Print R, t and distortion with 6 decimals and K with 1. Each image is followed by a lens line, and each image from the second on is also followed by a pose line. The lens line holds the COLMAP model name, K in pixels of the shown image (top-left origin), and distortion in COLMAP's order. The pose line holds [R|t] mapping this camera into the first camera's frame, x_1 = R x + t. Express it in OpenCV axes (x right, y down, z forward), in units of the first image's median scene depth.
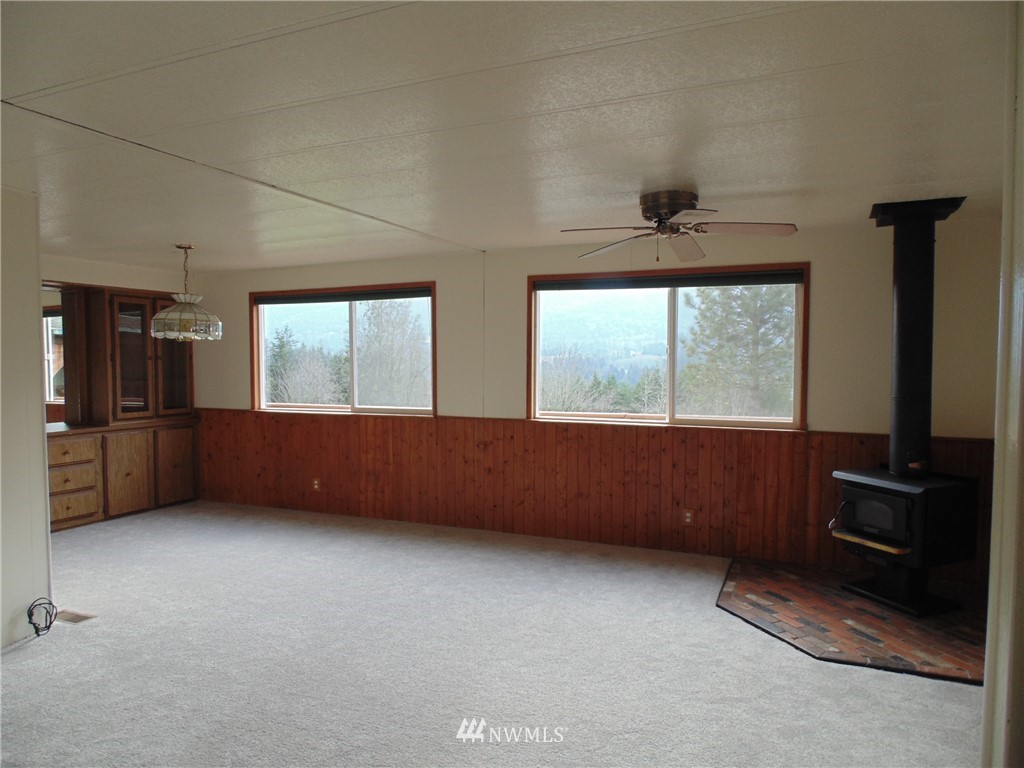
lens RADIAL K [[676.0, 0, 512.3], [0, 676.0, 385.5], [0, 0, 1]] dist [-0.032231, 0.001046]
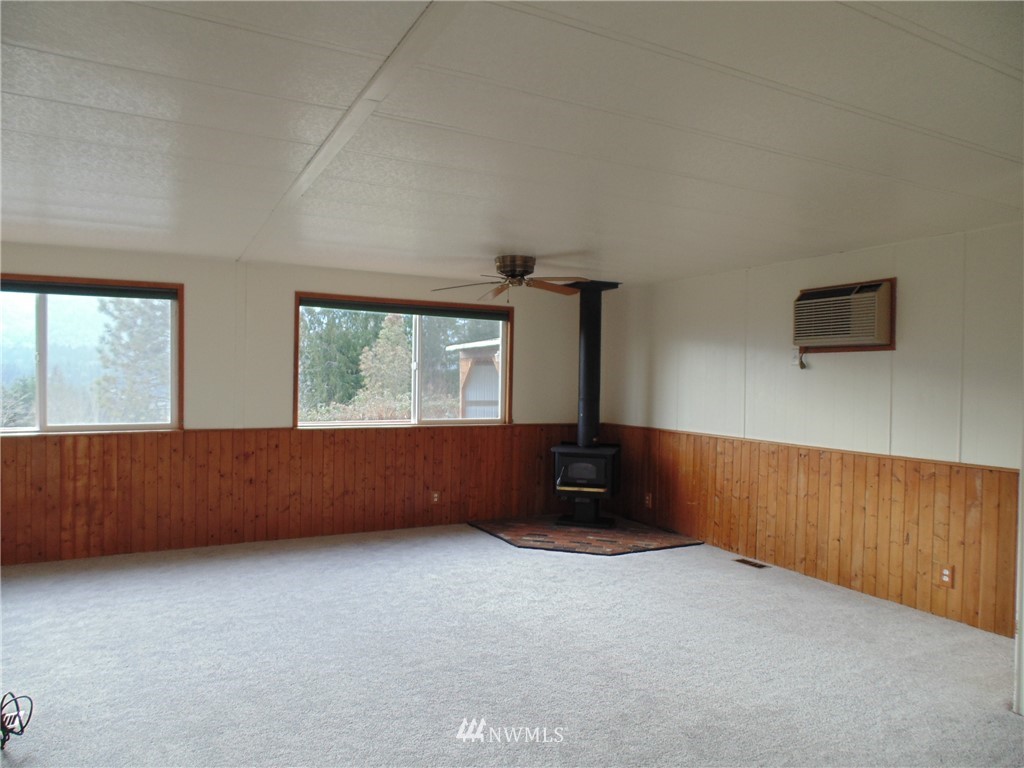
lens RADIAL K [[676.0, 0, 512.6], [0, 676.0, 387.4], [0, 0, 1]] dist [-0.032231, 0.001046]
pose [[0.620677, -0.000154, 0.784066, -0.607536], [0.014127, 0.999840, -0.010988, 0.003796], [-0.783939, 0.017897, 0.620580, 0.085994]]
